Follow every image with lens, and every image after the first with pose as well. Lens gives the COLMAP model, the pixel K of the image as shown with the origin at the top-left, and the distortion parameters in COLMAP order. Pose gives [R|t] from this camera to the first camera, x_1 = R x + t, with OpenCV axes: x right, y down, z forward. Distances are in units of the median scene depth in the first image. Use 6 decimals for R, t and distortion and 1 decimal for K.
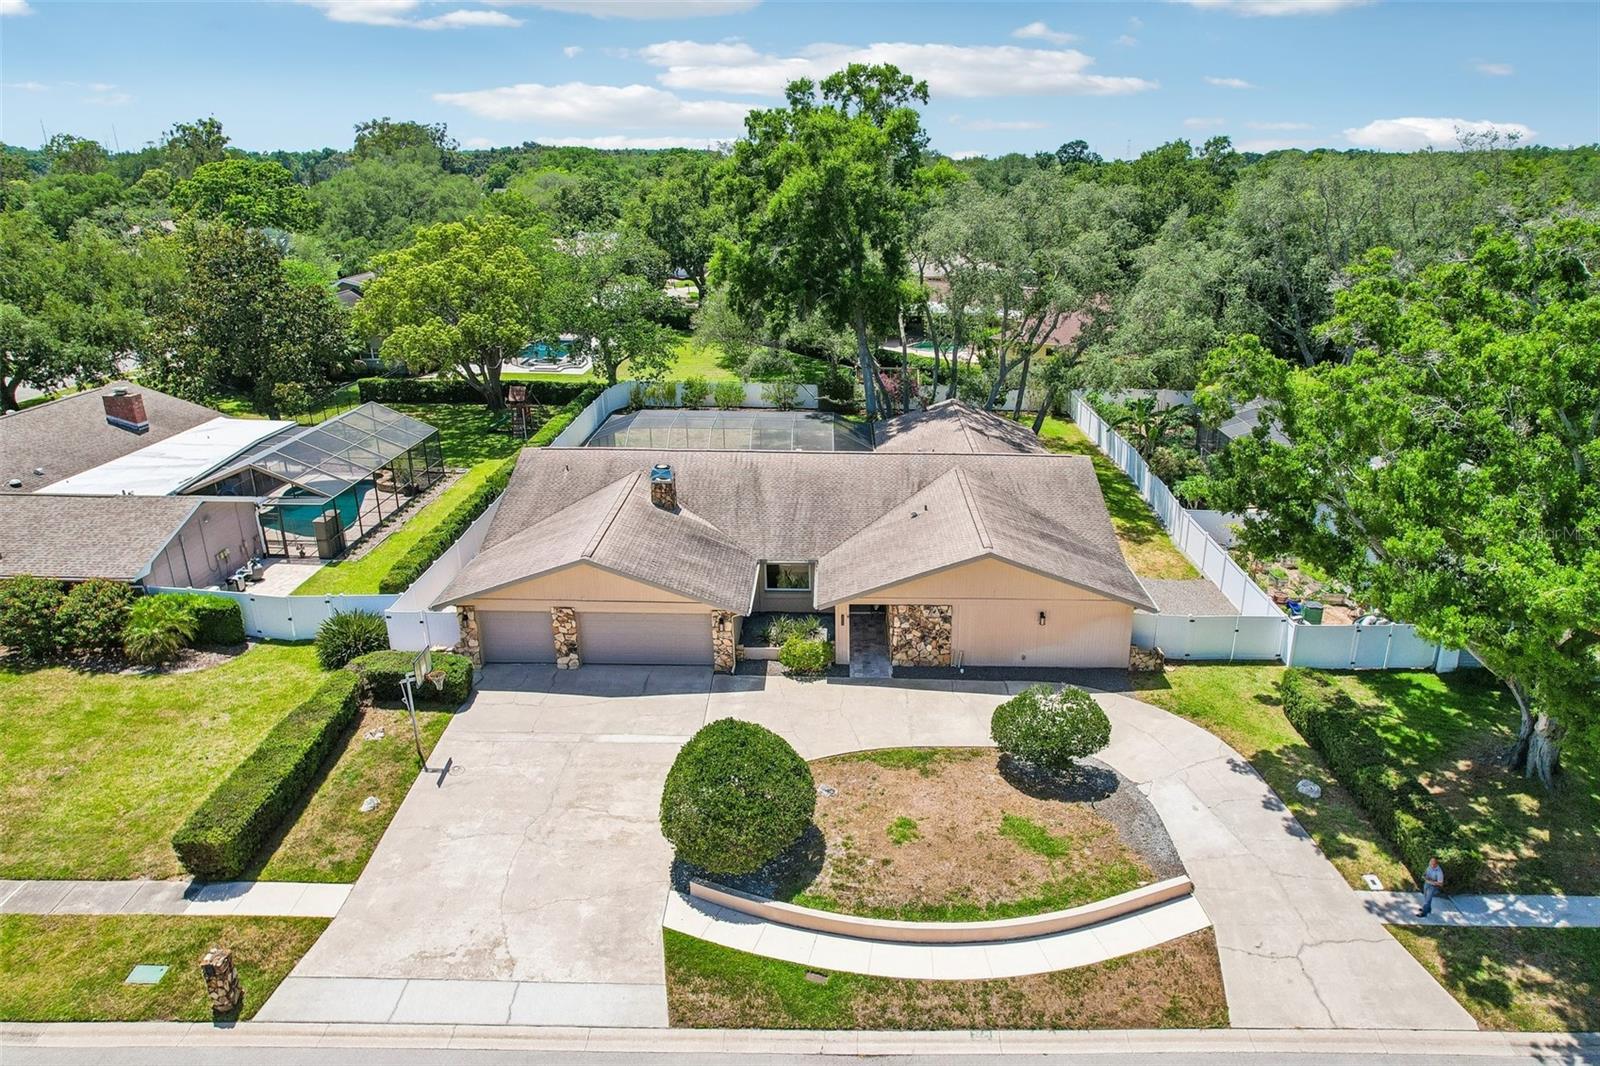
lens RADIAL K [[1015.1, 0, 838.4], [0, 1015.1, 532.9], [0, 0, 1]] dist [-0.066337, 0.057726]
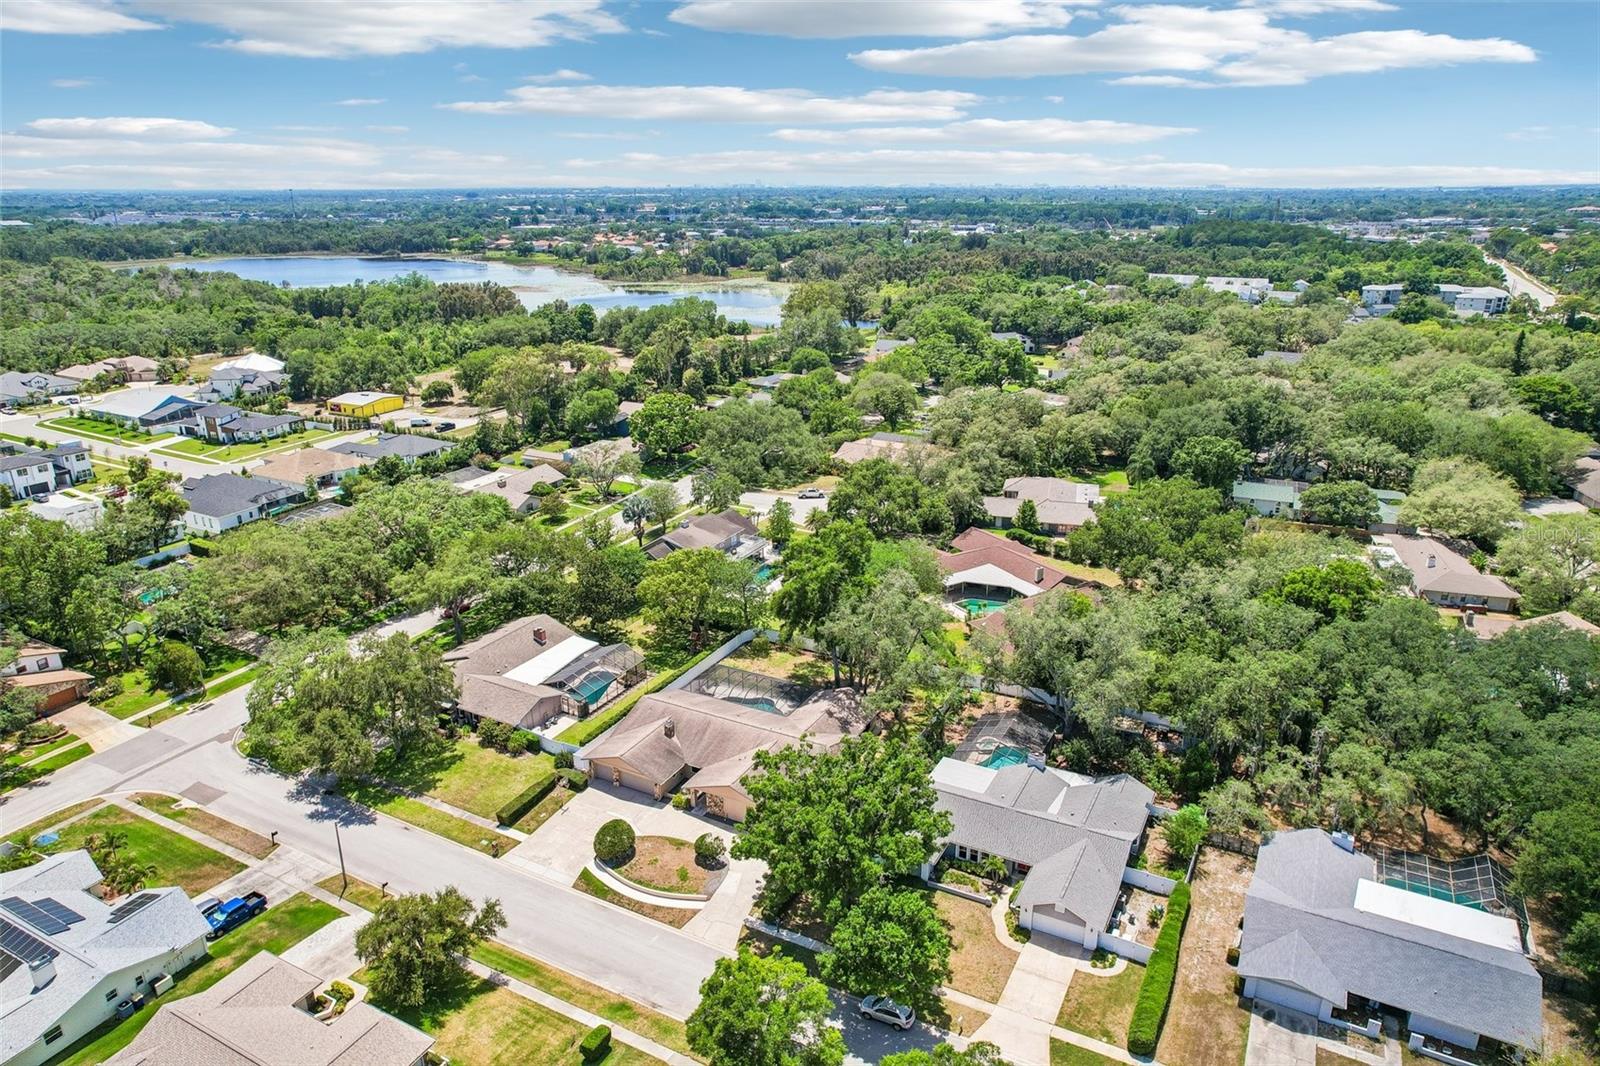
lens RADIAL K [[1005.3, 0, 794.0], [0, 1005.3, 540.7], [0, 0, 1]] dist [-0.070731, 0.070421]
pose [[0.878677, 0.134152, -0.458181, 1.815512], [-0.142245, 0.989686, 0.016983, -0.885975], [0.455734, 0.050251, 0.888697, -1.816744]]
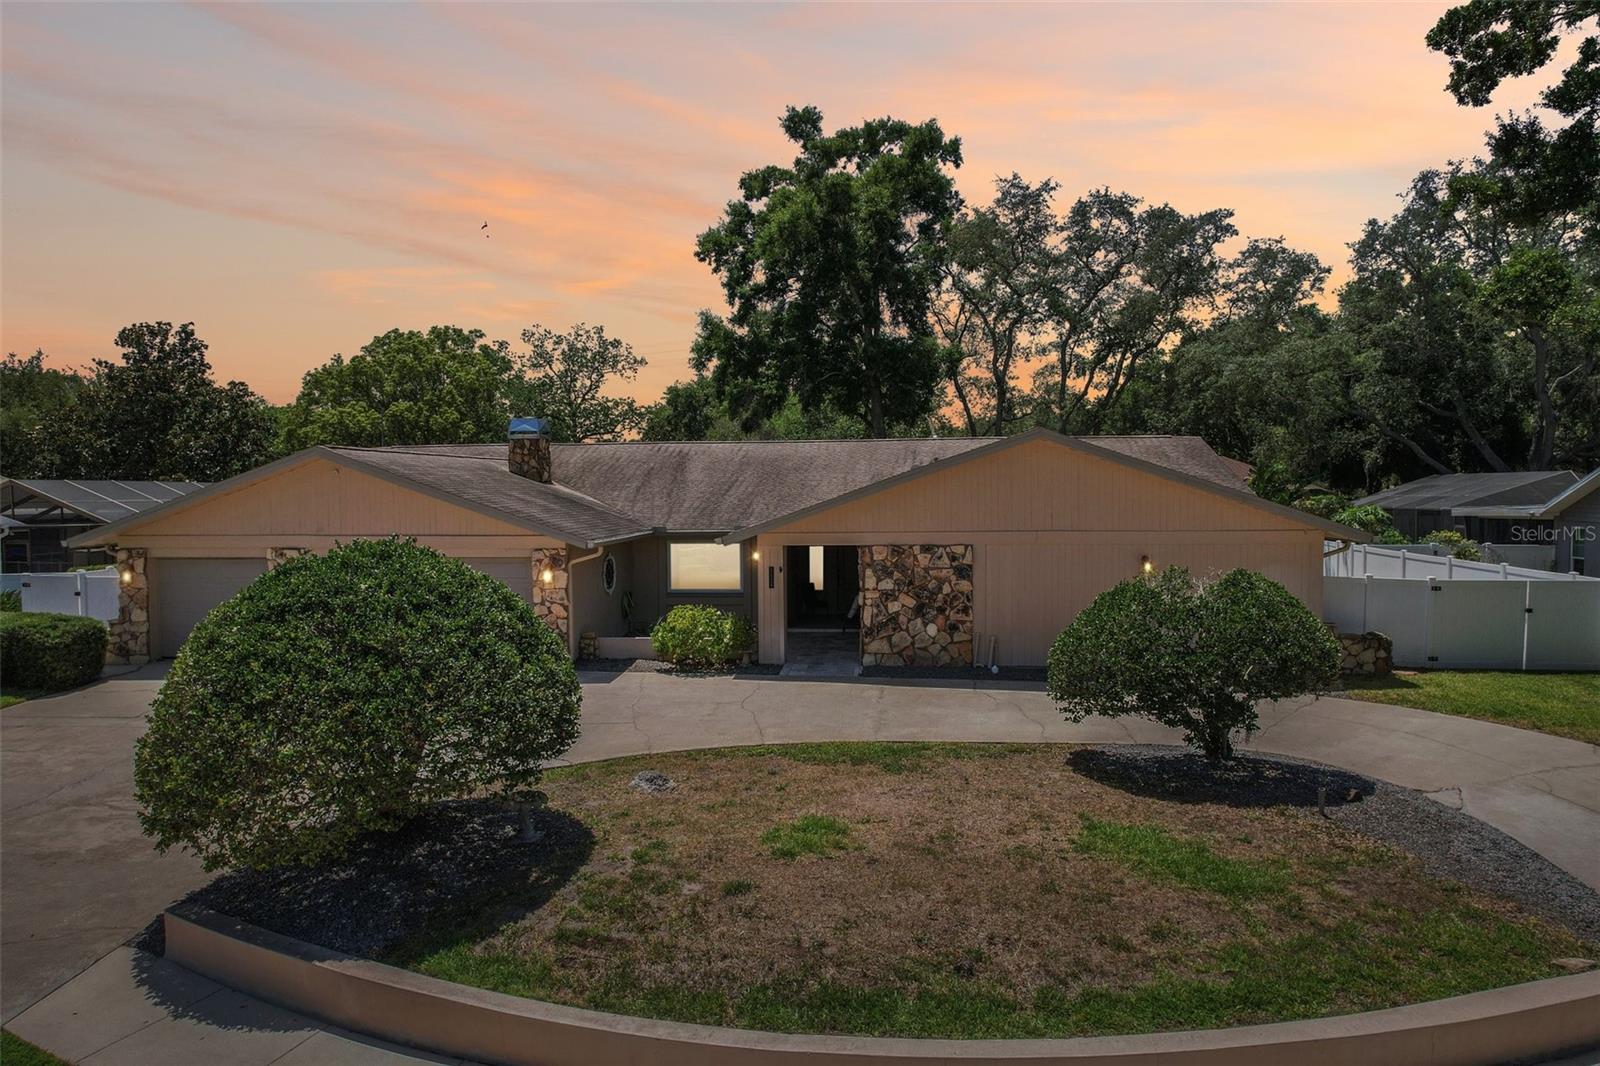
lens RADIAL K [[1021.3, 0, 797.0], [0, 1021.3, 536.3], [0, 0, 1]] dist [-0.087177, 0.084946]
pose [[0.993947, -0.019153, -0.108179, 0.094232], [-0.015076, 0.951590, -0.307000, 0.280731], [0.108822, 0.306772, 0.945541, 0.567679]]
